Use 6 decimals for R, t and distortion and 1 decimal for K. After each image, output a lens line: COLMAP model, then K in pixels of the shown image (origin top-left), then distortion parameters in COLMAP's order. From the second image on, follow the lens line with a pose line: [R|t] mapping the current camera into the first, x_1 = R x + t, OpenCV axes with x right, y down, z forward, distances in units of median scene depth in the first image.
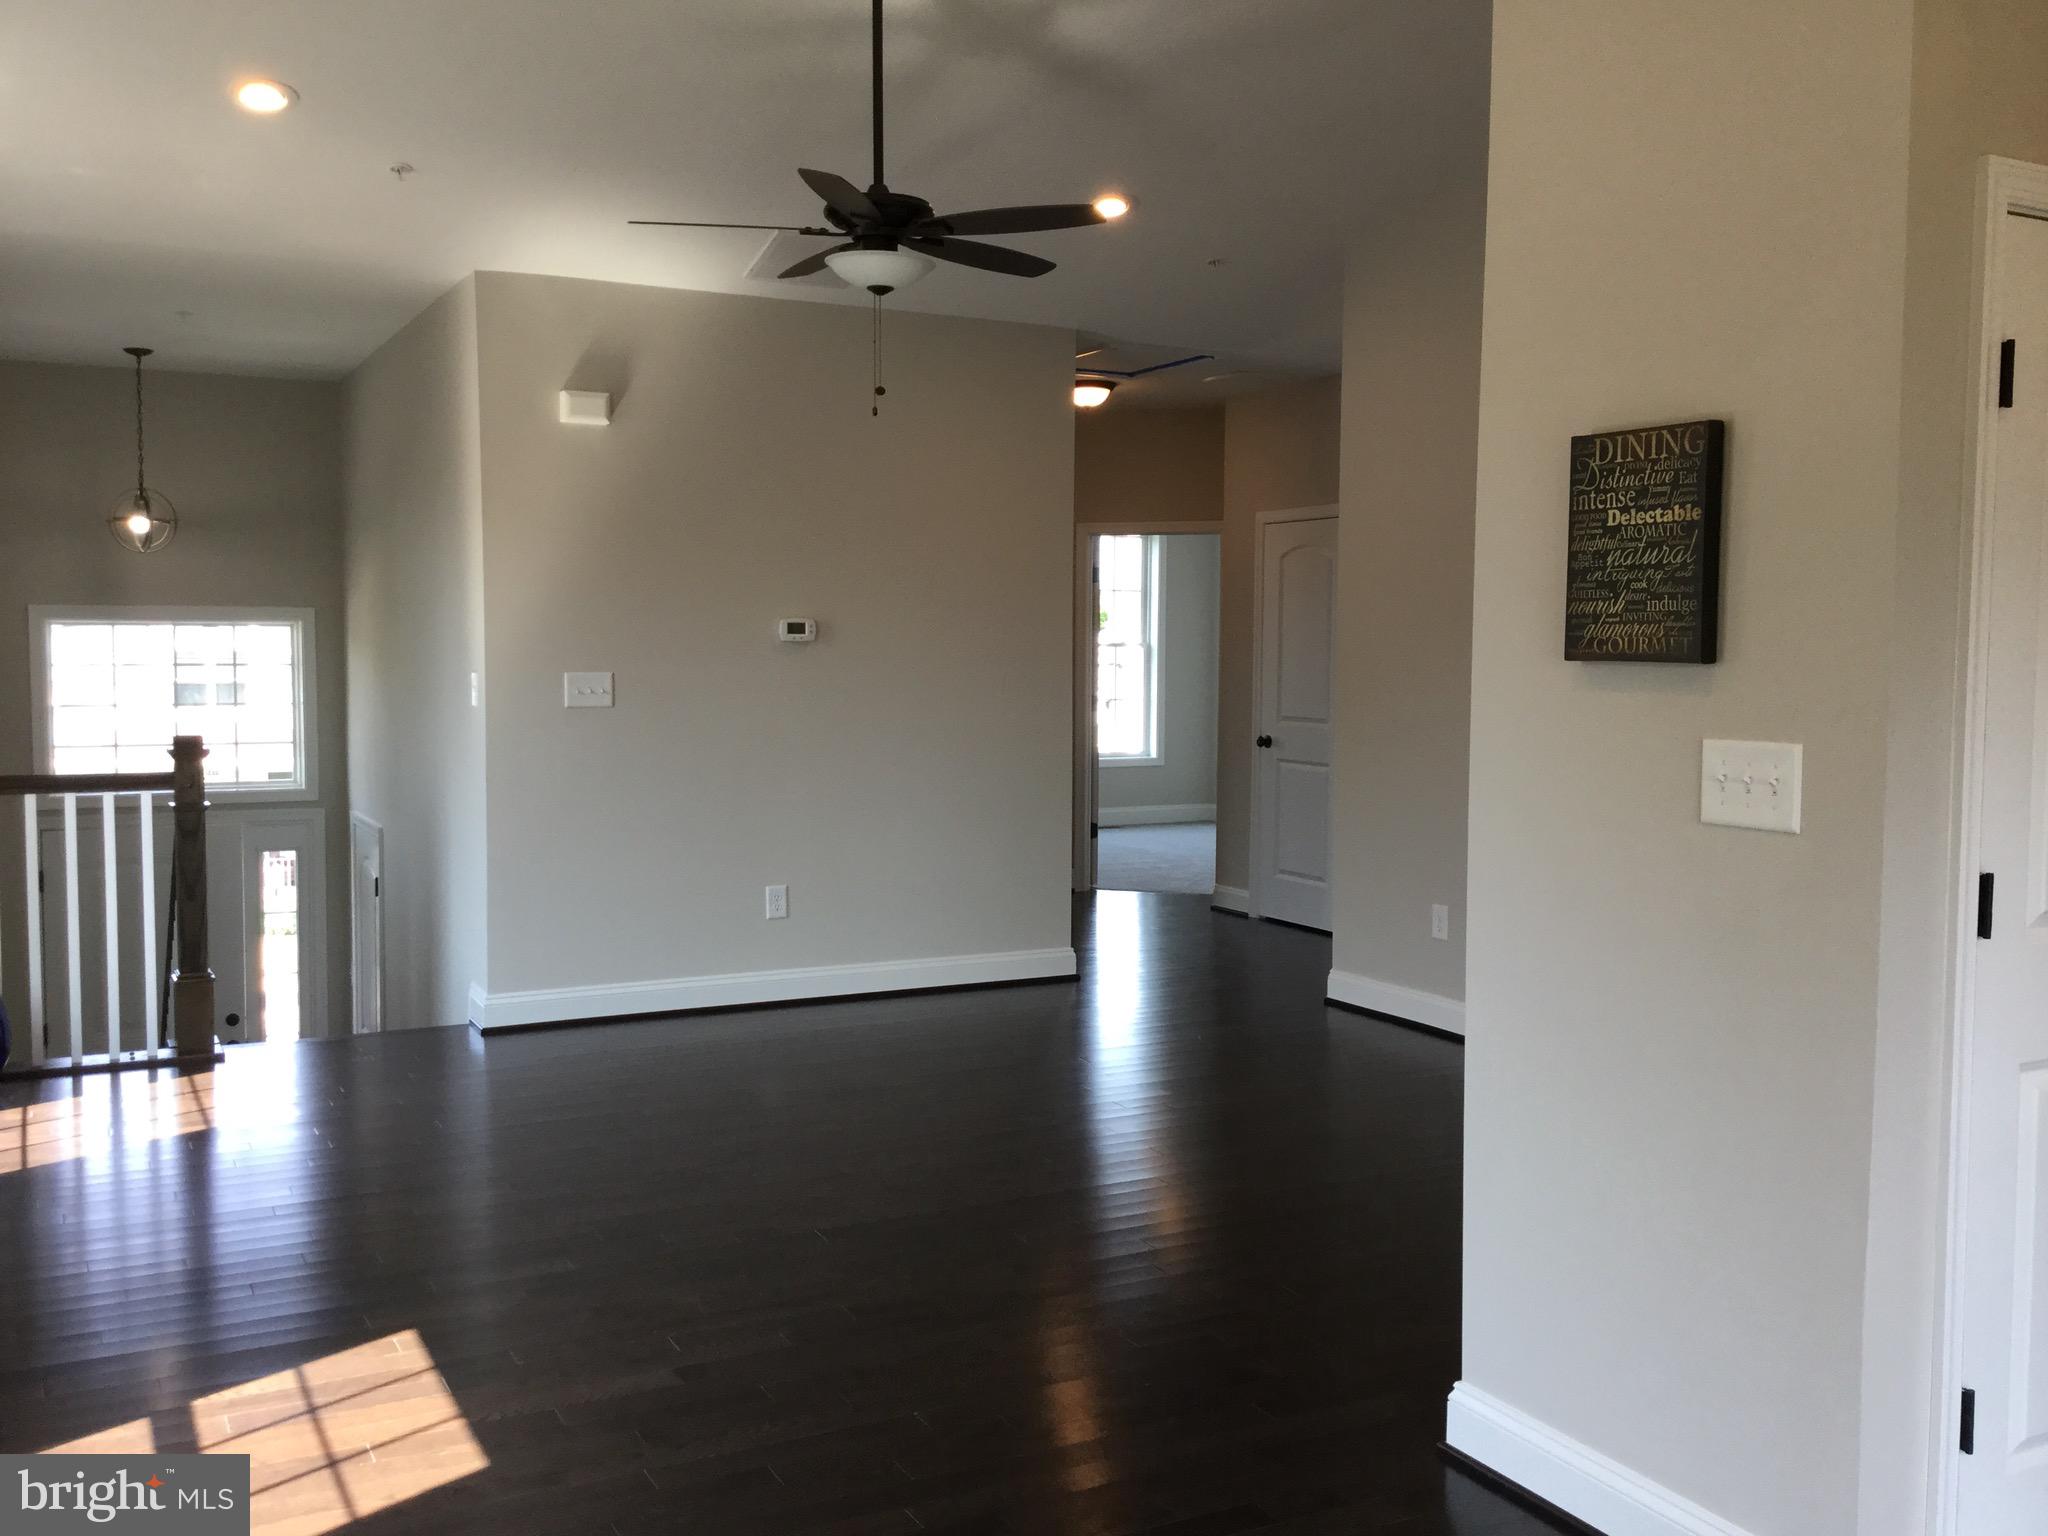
lens RADIAL K [[1869.4, 0, 1012.9], [0, 1869.4, 766.9], [0, 0, 1]] dist [0.115536, -0.224028]
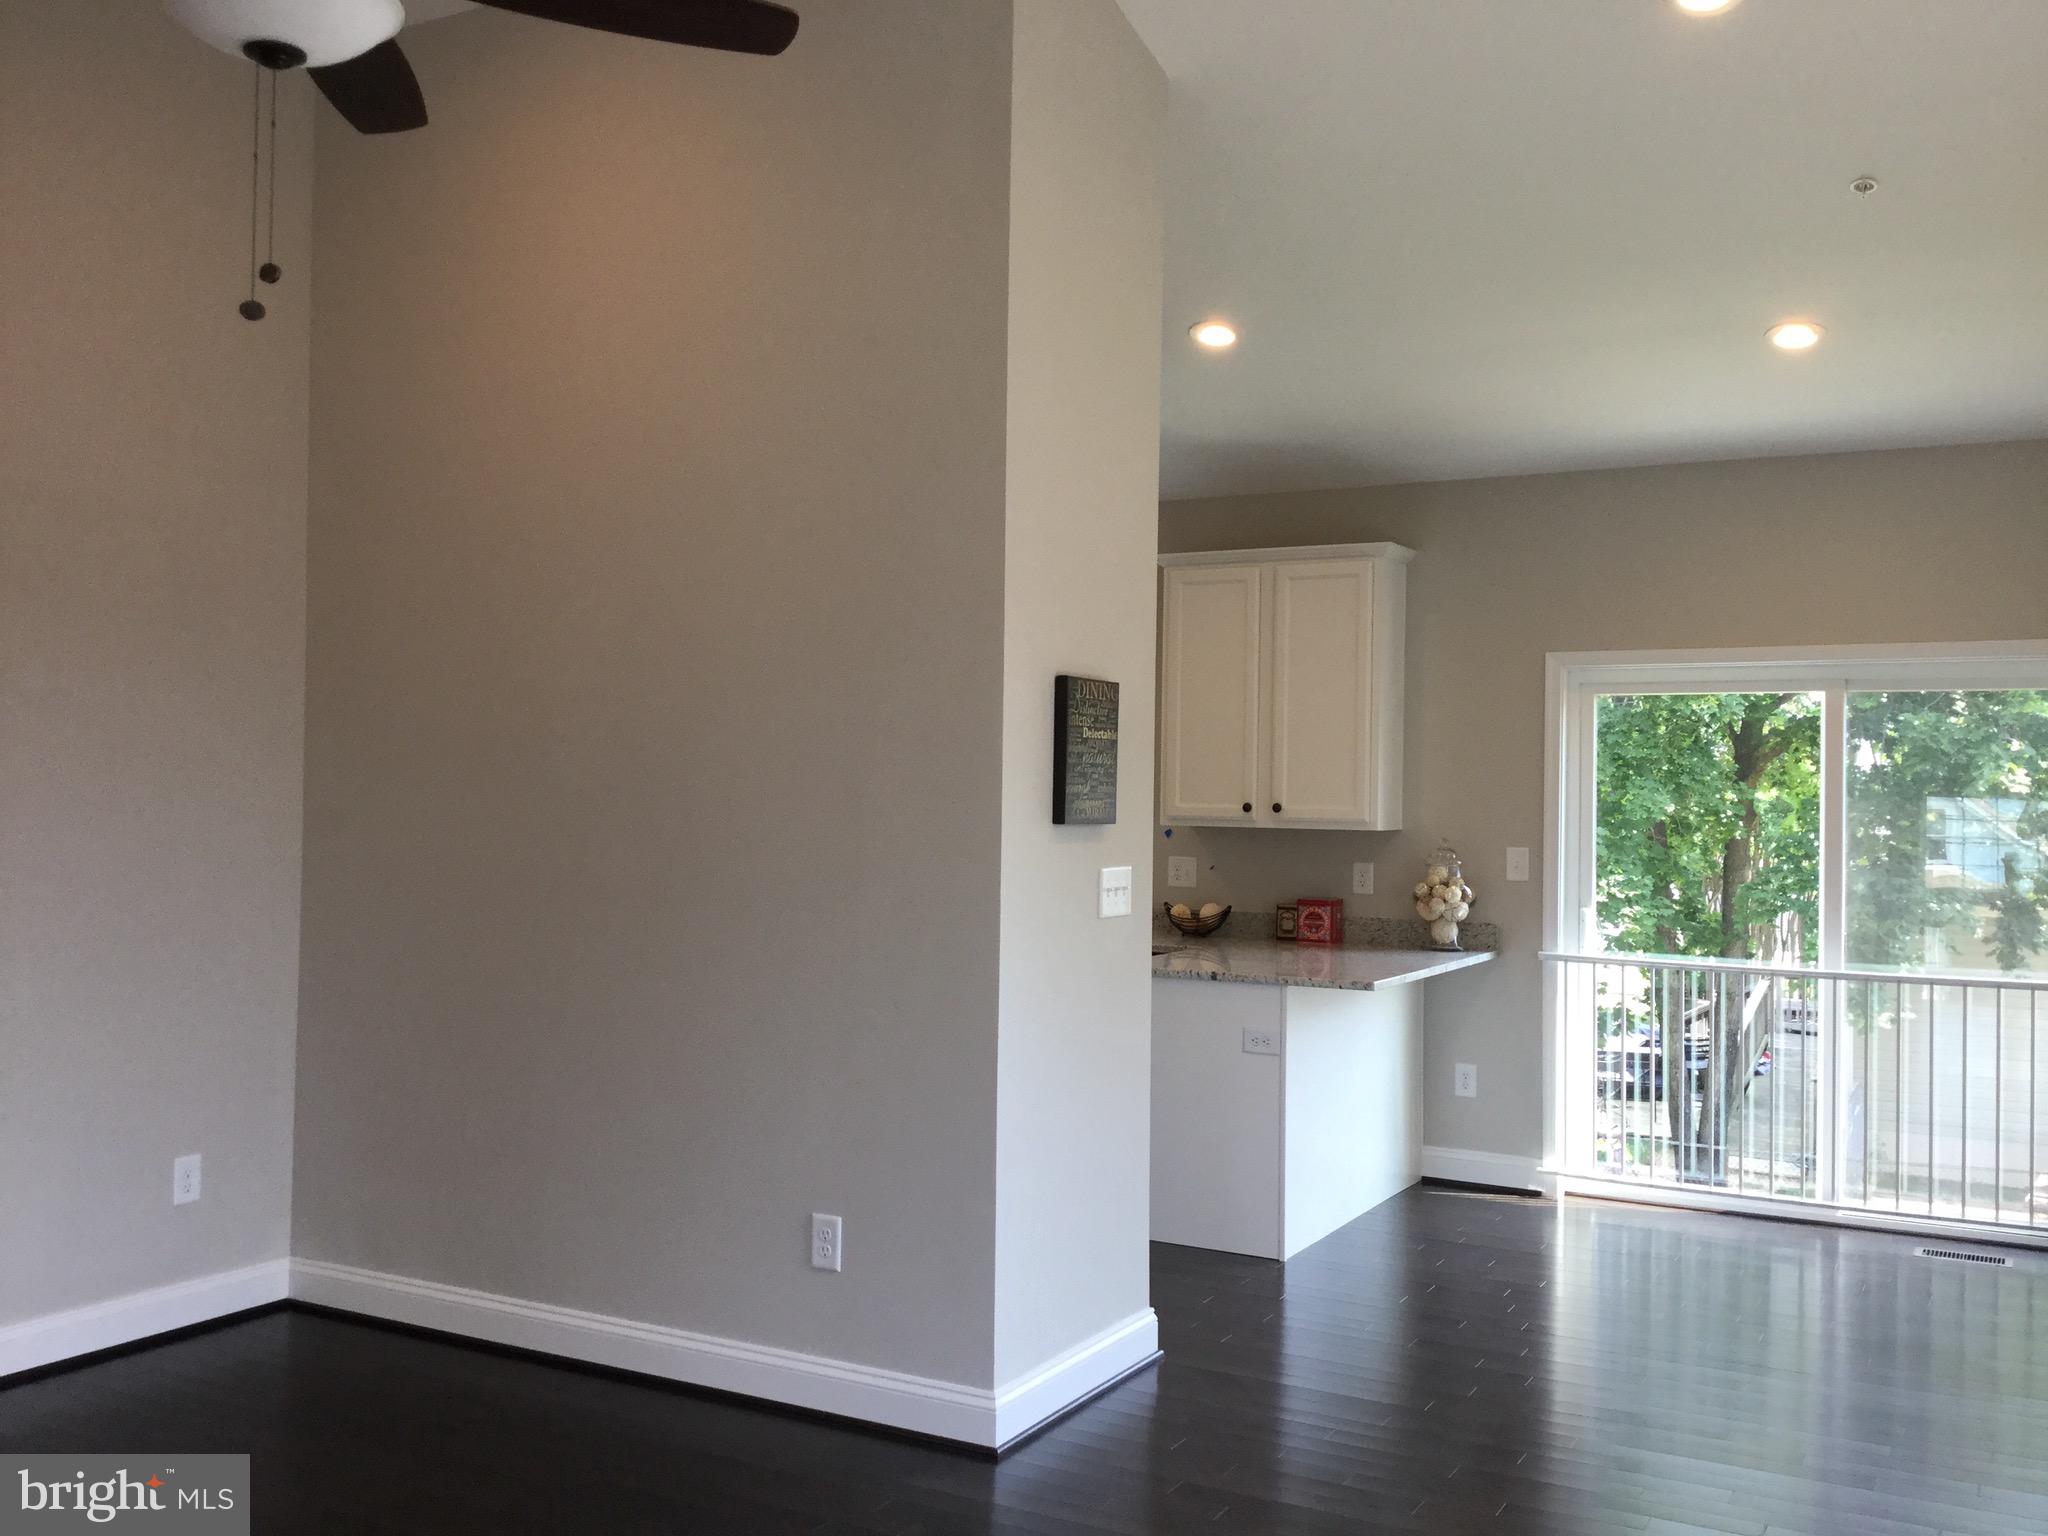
lens RADIAL K [[1869.4, 0, 1012.9], [0, 1869.4, 766.9], [0, 0, 1]] dist [0.115536, -0.224028]
pose [[-0.554327, -0.008286, 0.832258, -0.564746], [0.032030, 0.998997, 0.031279, -0.090638], [-0.831683, 0.043996, -0.553505, 1.131458]]
